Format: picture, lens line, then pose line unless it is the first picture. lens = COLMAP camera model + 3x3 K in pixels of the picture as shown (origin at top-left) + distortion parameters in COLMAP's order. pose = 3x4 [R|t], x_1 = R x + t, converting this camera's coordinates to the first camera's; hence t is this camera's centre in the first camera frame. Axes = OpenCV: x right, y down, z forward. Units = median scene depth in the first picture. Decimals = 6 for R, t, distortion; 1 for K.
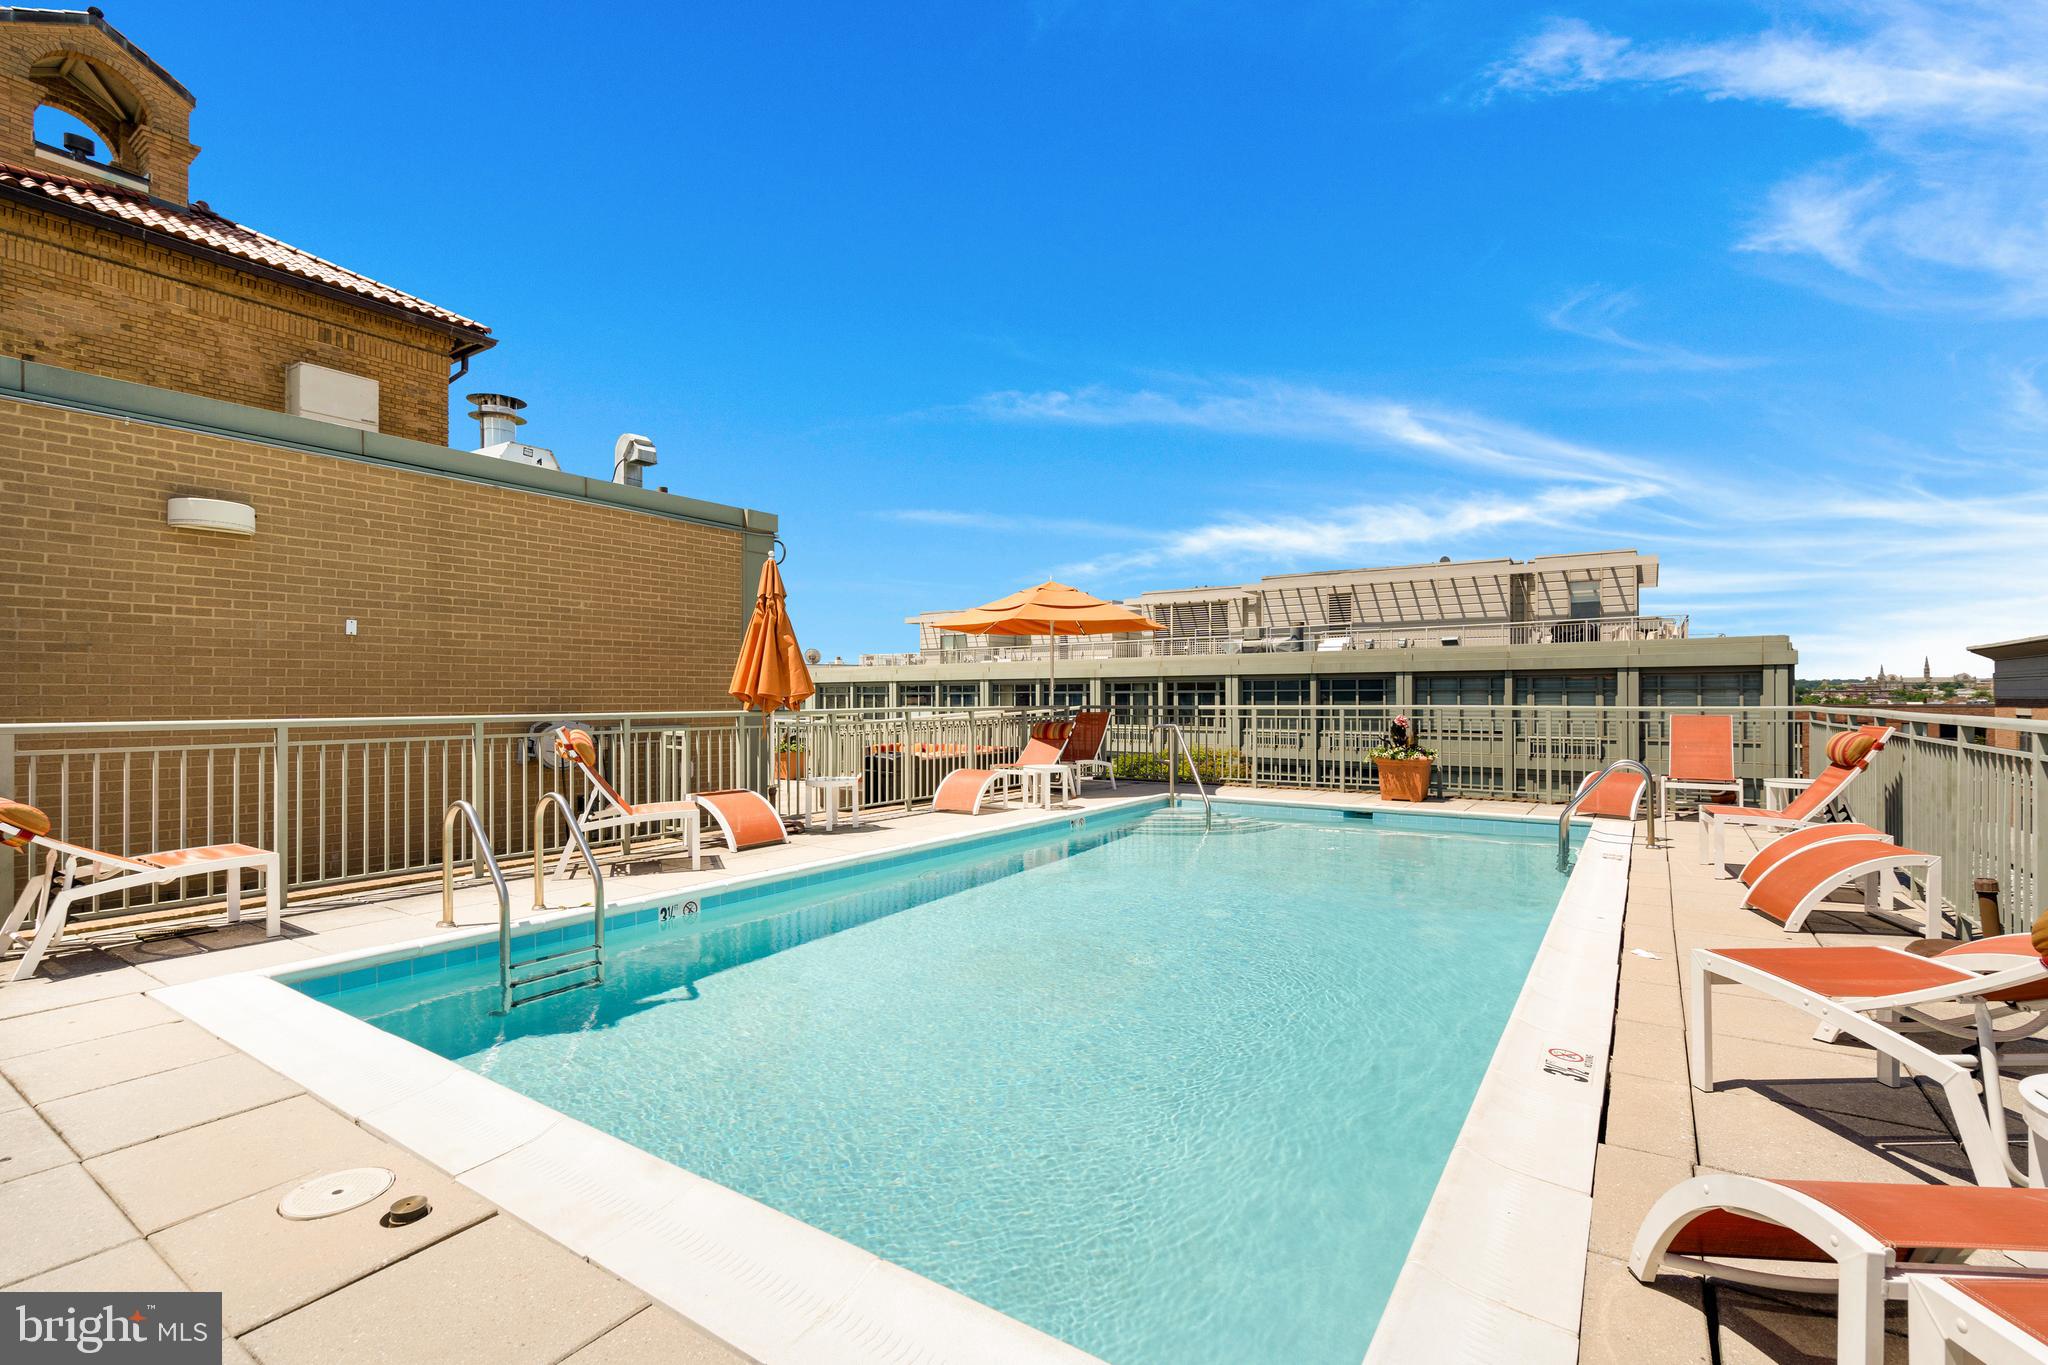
lens RADIAL K [[931.2, 0, 1018.9], [0, 931.2, 697.9], [0, 0, 1]] dist [-0.001688, -0.000108]
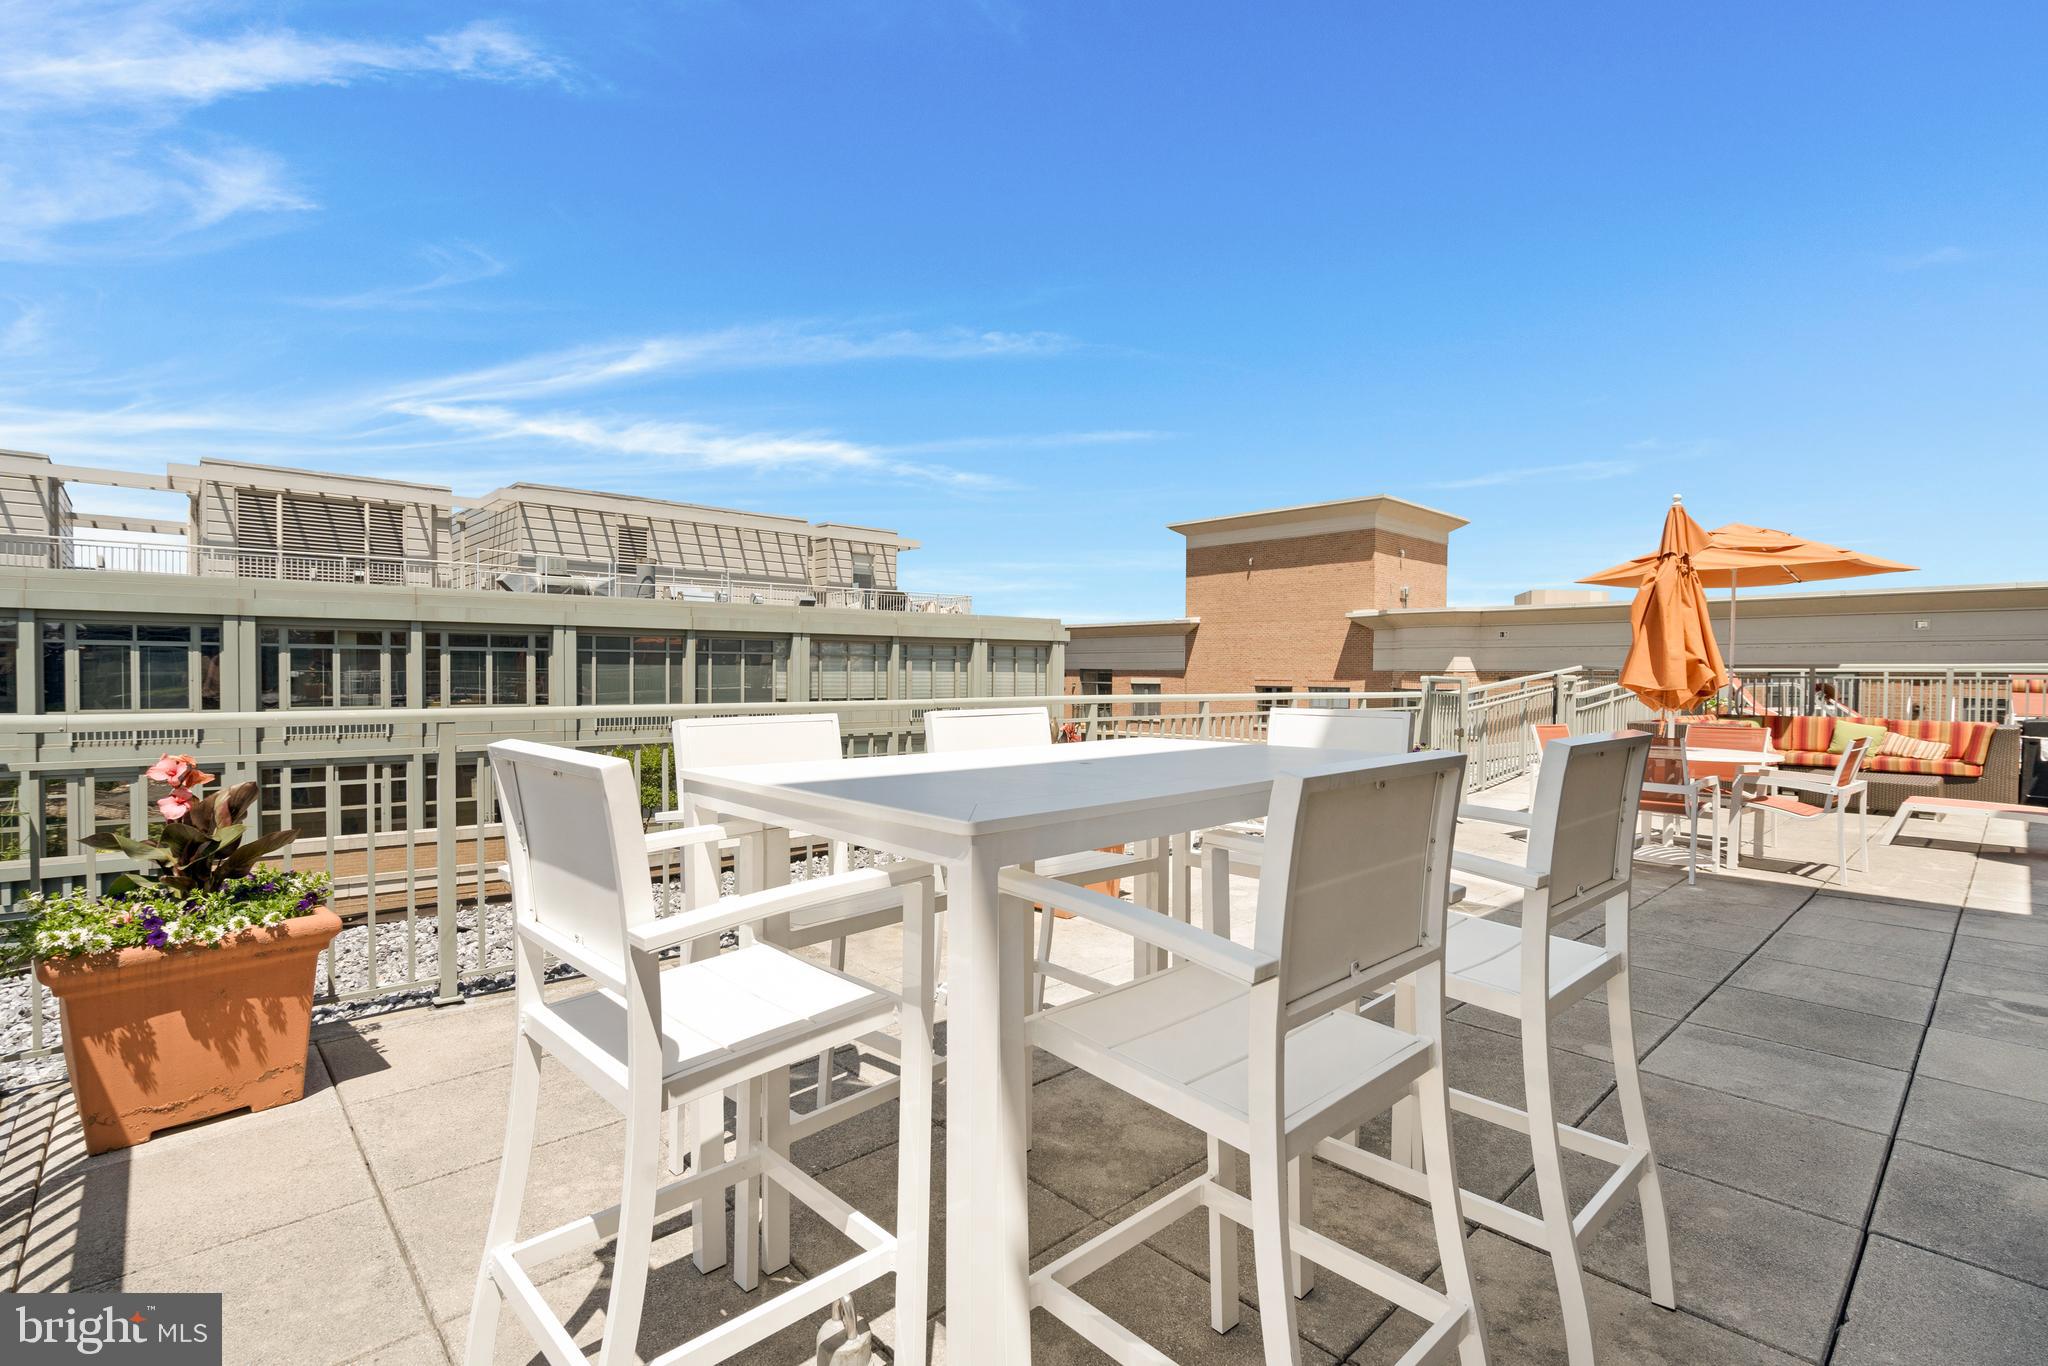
lens RADIAL K [[931.2, 0, 1020.8], [0, 931.2, 672.9], [0, 0, 1]] dist [-0.001688, -0.000108]
pose [[0.225307, -0.008847, 0.974248, -0.351365], [-0.014769, 0.999813, 0.012494, -0.003975], [-0.974176, -0.017204, 0.225135, 0.510880]]
